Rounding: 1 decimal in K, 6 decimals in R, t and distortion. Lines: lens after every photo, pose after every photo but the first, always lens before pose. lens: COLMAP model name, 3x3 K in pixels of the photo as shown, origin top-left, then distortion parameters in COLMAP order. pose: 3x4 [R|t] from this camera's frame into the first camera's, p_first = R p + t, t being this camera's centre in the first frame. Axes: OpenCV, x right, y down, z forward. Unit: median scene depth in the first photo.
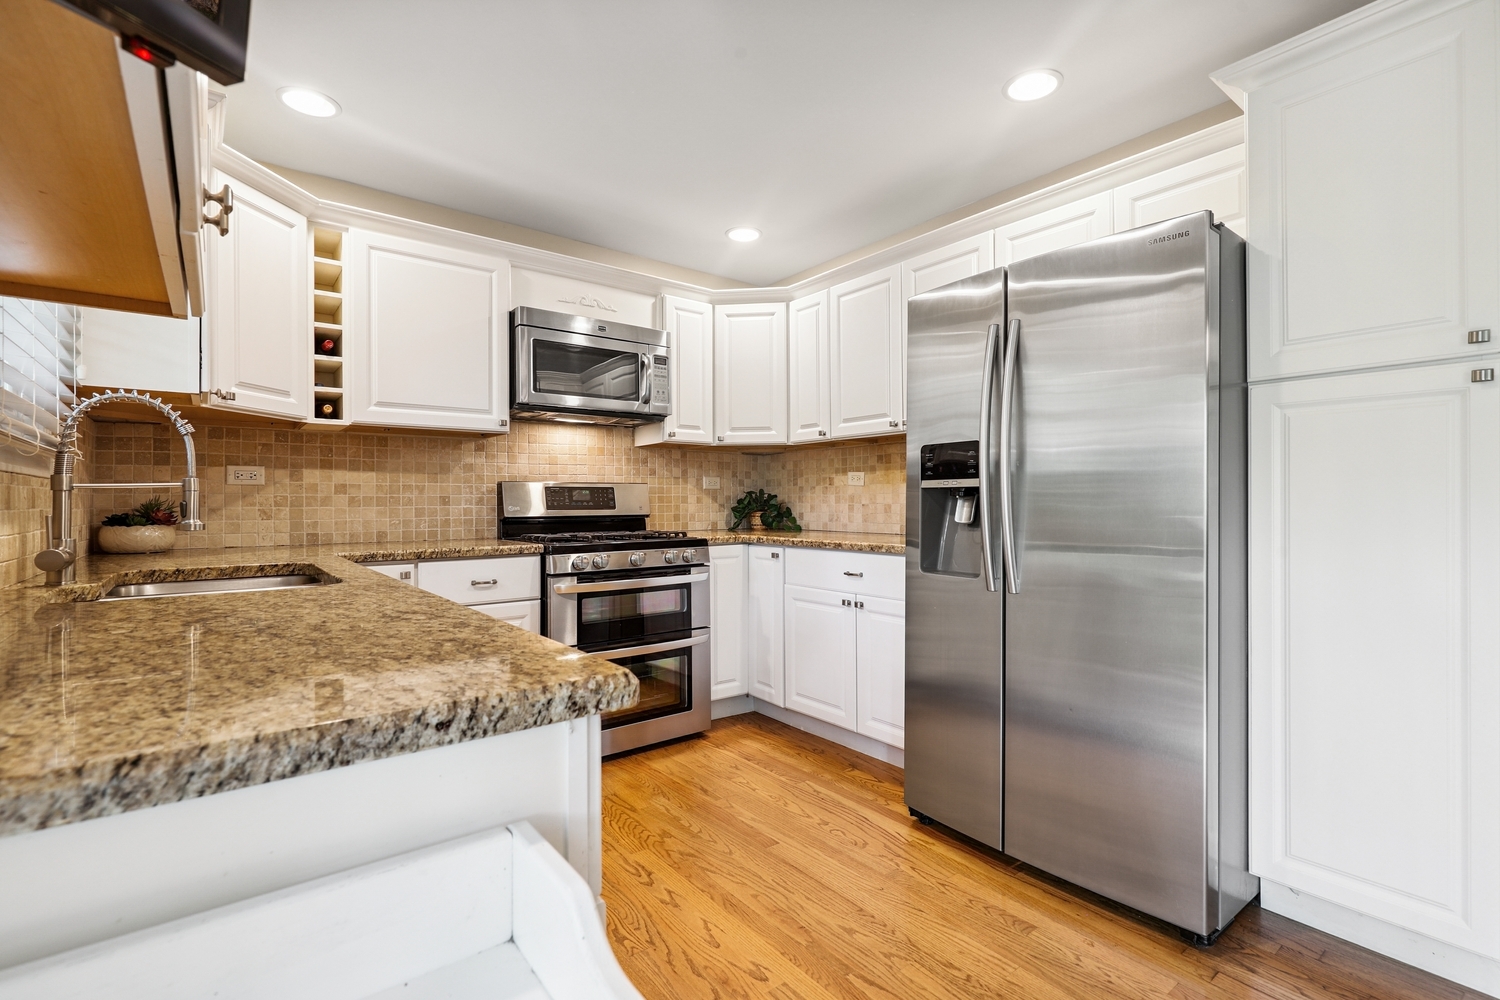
lens RADIAL K [[699.3, 0, 758.5], [0, 699.3, 484.2], [0, 0, 1]] dist [-0.001088, -0.000140]
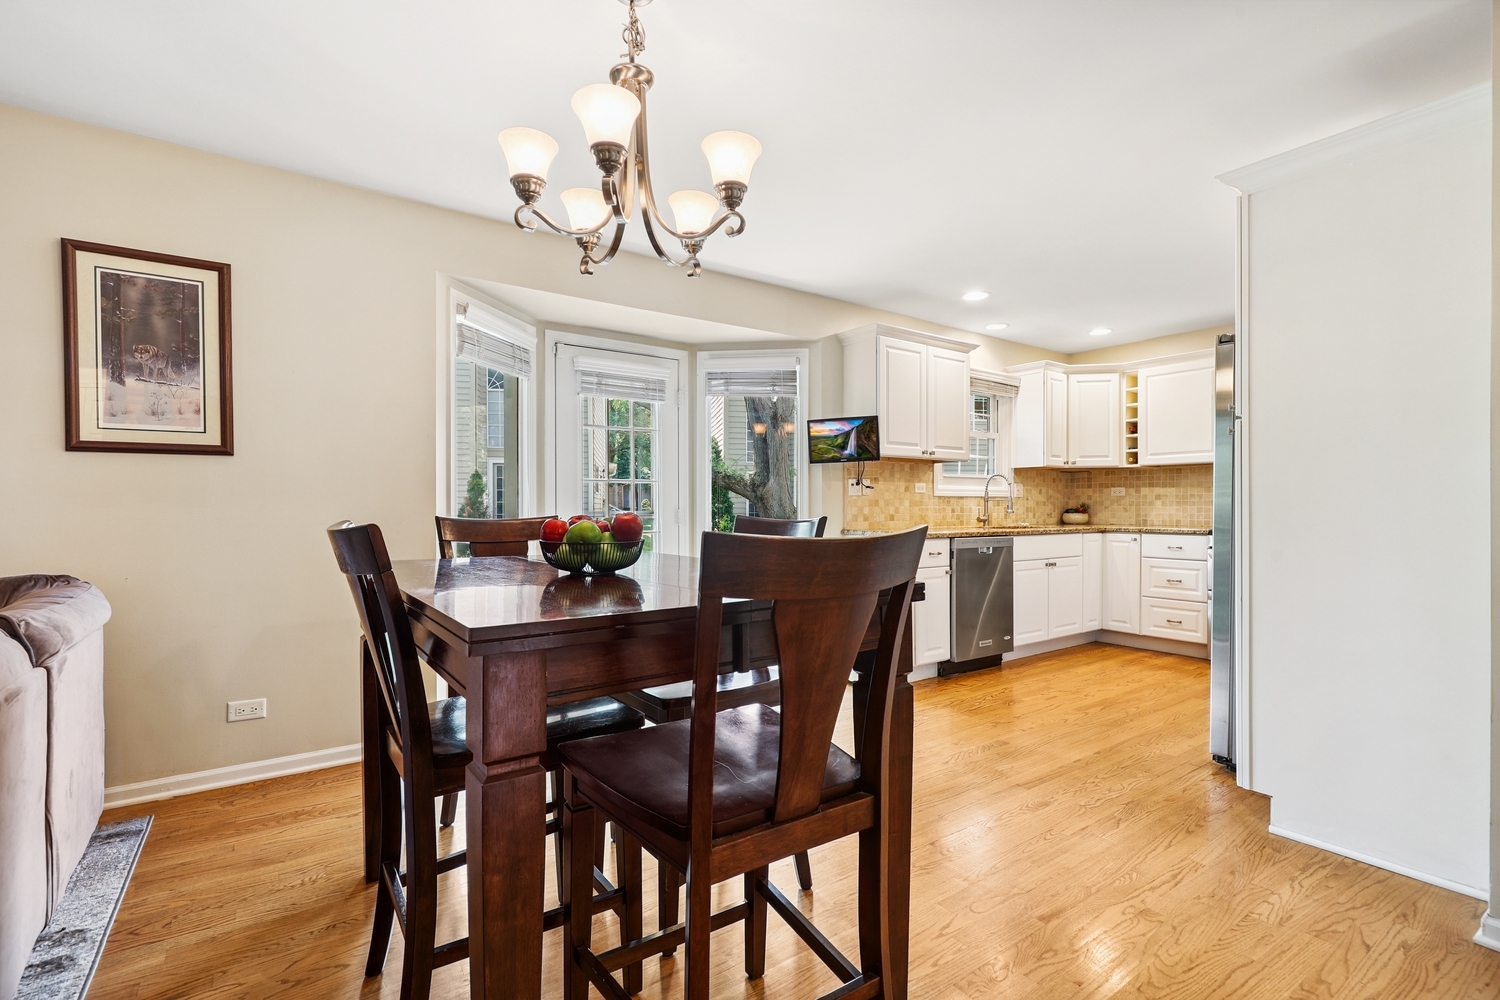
lens RADIAL K [[683.7, 0, 757.7], [0, 683.7, 507.4], [0, 0, 1]] dist [0.000165, 0.000092]
pose [[-0.040308, 0.010536, -0.999132, 1.448776], [0.032213, 0.999438, 0.009239, -0.019504], [0.998668, -0.031812, -0.040625, -0.035492]]
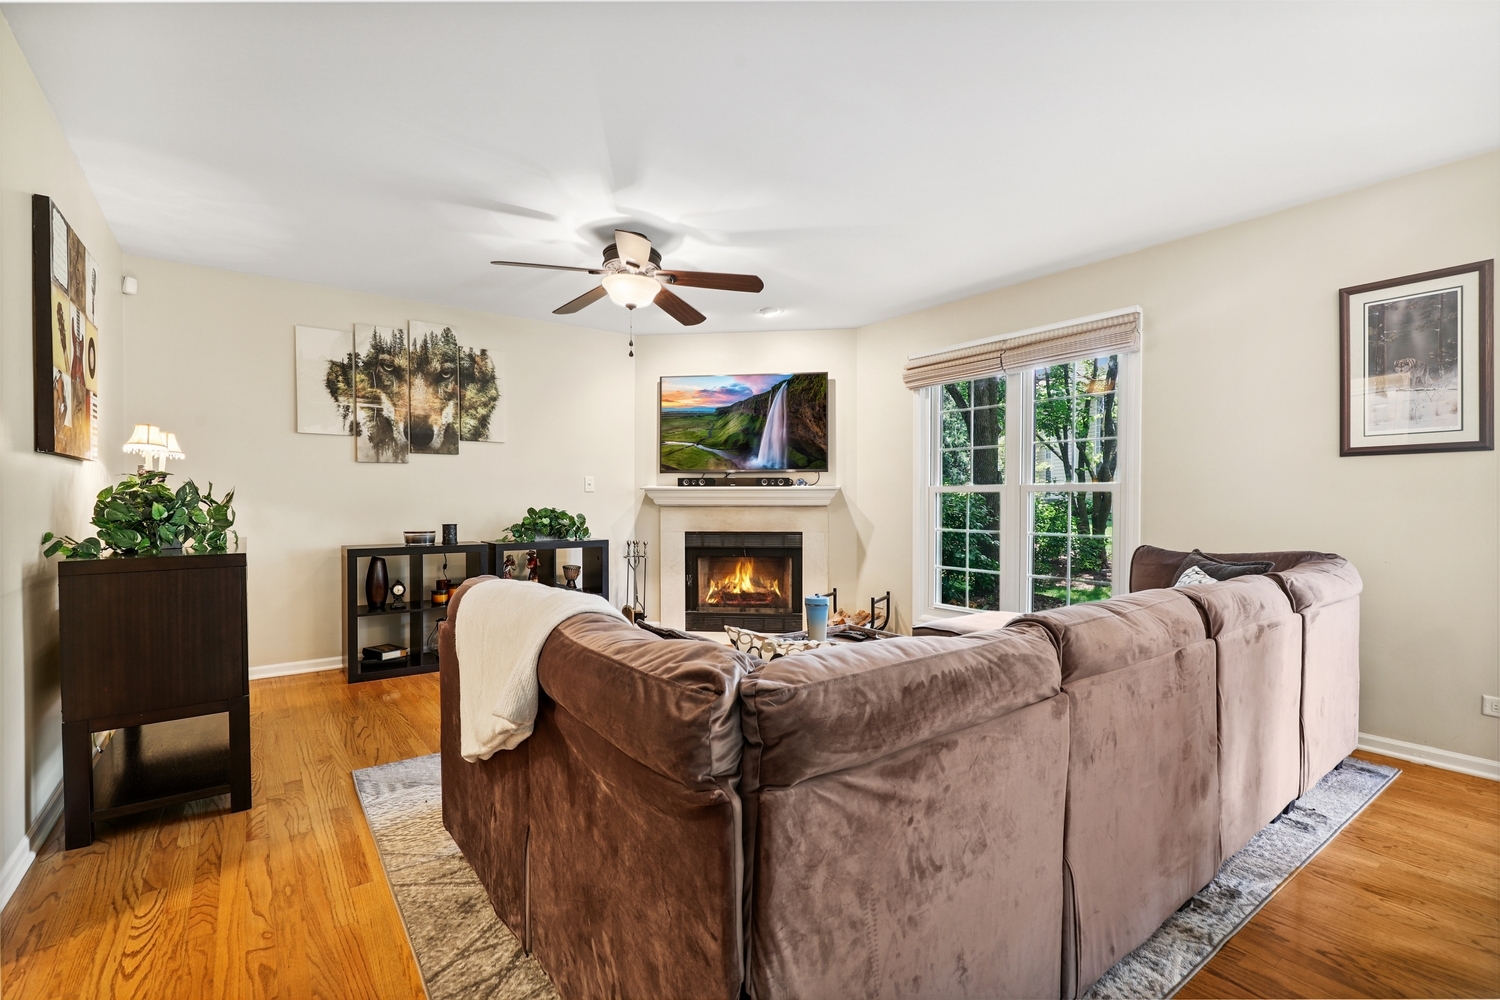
lens RADIAL K [[683.7, 0, 757.7], [0, 683.7, 507.4], [0, 0, 1]] dist [0.000165, 0.000092]
pose [[-0.999740, 0.005537, 0.022117, 1.530244], [0.005113, 0.999803, -0.019183, -0.013414], [-0.022219, -0.019064, -0.999571, 0.176868]]
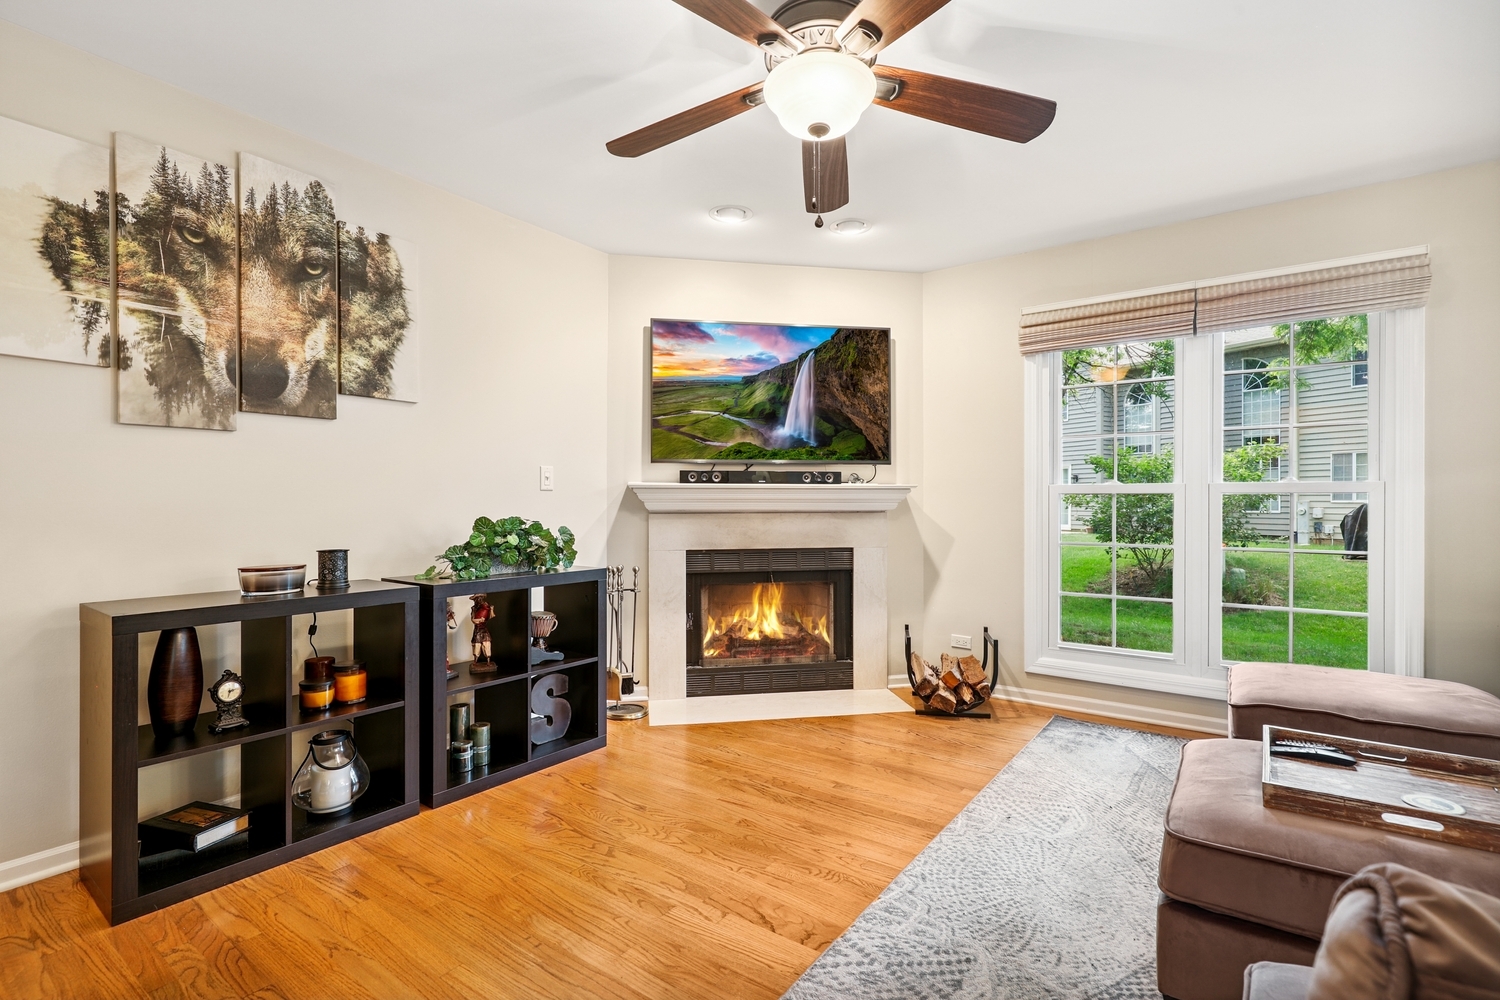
lens RADIAL K [[687.8, 0, 757.7], [0, 687.8, 501.4], [0, 0, 1]] dist [-0.000064, 0.000045]
pose [[-0.960274, 0.004712, -0.279018, 2.055756], [0.013058, 0.999521, -0.028062, -0.039185], [0.278752, -0.030590, -0.959876, -0.499598]]
